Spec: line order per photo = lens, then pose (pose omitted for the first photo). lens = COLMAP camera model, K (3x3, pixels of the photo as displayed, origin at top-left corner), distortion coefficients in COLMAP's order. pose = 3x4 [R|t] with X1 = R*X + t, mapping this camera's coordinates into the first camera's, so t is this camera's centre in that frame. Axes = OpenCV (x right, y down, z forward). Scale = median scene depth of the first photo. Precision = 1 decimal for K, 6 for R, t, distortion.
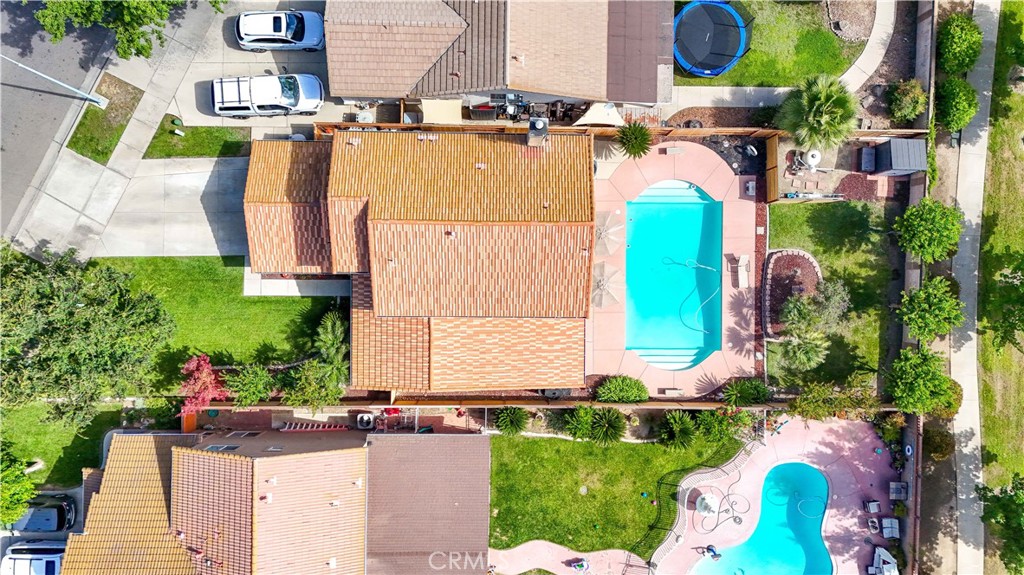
lens RADIAL K [[744.3, 0, 513.3], [0, 744.3, 290.5], [0, 0, 1]] dist [0.079677, -0.069018]
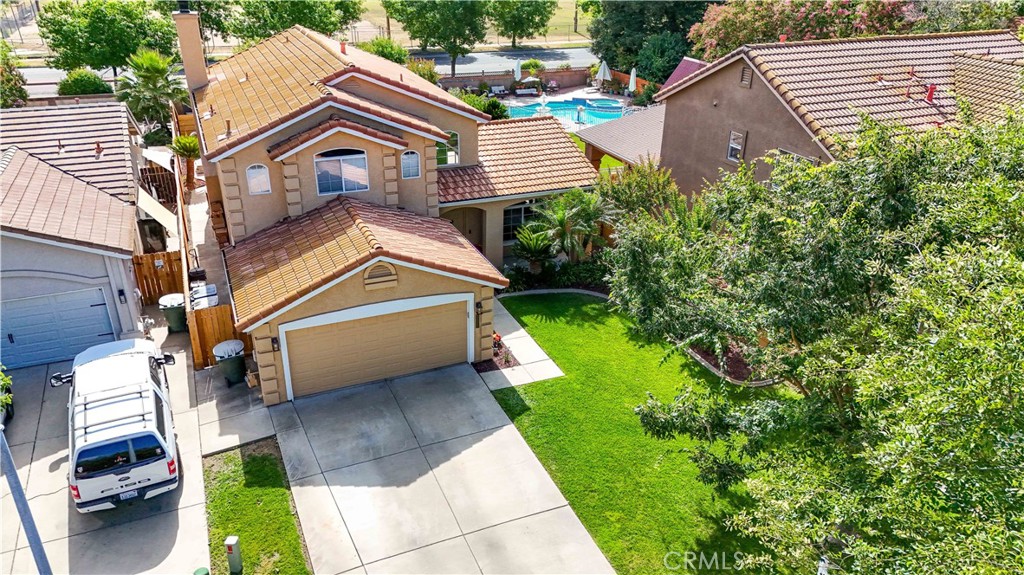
lens RADIAL K [[746.2, 0, 512.5], [0, 746.2, 290.0], [0, 0, 1]] dist [0.093702, -0.102714]
pose [[-0.397074, -0.421278, 0.815387, -0.724010], [0.917634, -0.166040, 0.361080, -0.195276], [-0.016729, 0.891603, 0.452509, 0.720962]]
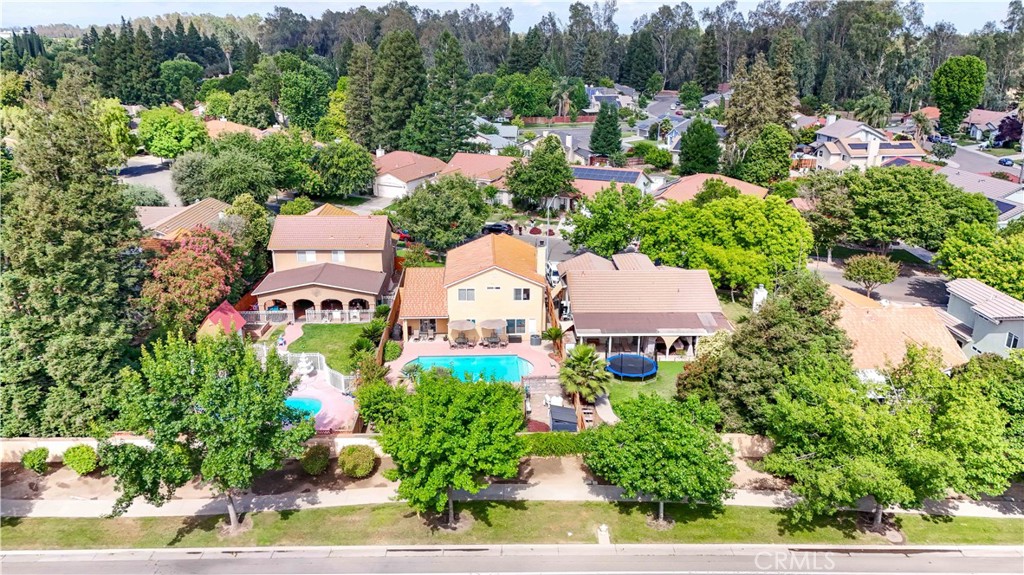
lens RADIAL K [[744.3, 0, 513.3], [0, 744.3, 290.5], [0, 0, 1]] dist [0.079677, -0.069018]
pose [[0.051872, 0.298196, -0.953094, 1.561393], [-0.998601, 0.005708, -0.052563, -0.032634], [-0.010234, 0.954488, 0.298075, 0.428911]]
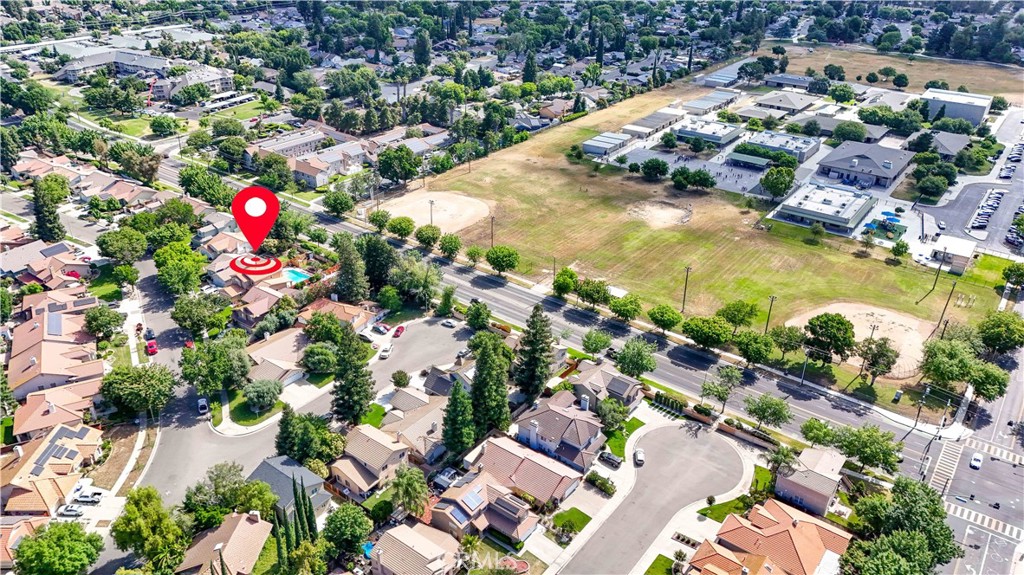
lens RADIAL K [[744.3, 0, 513.3], [0, 744.3, 290.5], [0, 0, 1]] dist [0.079677, -0.069018]
pose [[0.573839, -0.399549, 0.714891, -2.947856], [0.818967, 0.278766, -0.501580, 4.227709], [0.001118, 0.873299, 0.487184, -1.672928]]
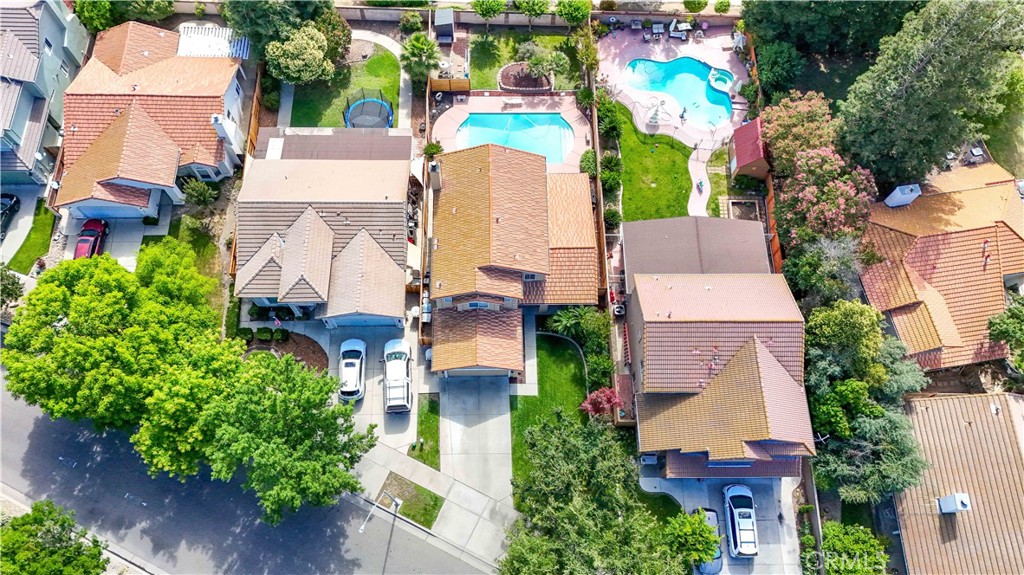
lens RADIAL K [[746.2, 0, 512.5], [0, 746.2, 290.0], [0, 0, 1]] dist [0.093702, -0.102714]
pose [[-0.024278, -0.929278, 0.368583, -0.688197], [0.999534, -0.015745, 0.026141, -0.074185], [-0.018489, 0.369046, 0.929227, -0.378177]]
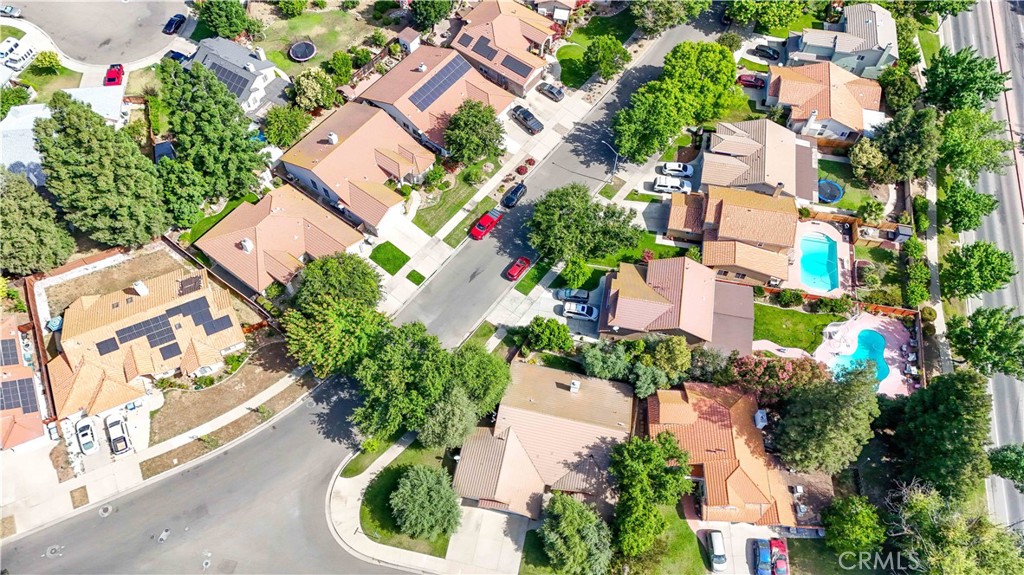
lens RADIAL K [[744.3, 0, 513.3], [0, 744.3, 290.5], [0, 0, 1]] dist [0.079677, -0.069018]
pose [[0.984933, 0.146896, -0.091259, -0.593087], [-0.172915, 0.844528, -0.506826, 1.611587], [0.002620, 0.514970, 0.857204, -1.236556]]
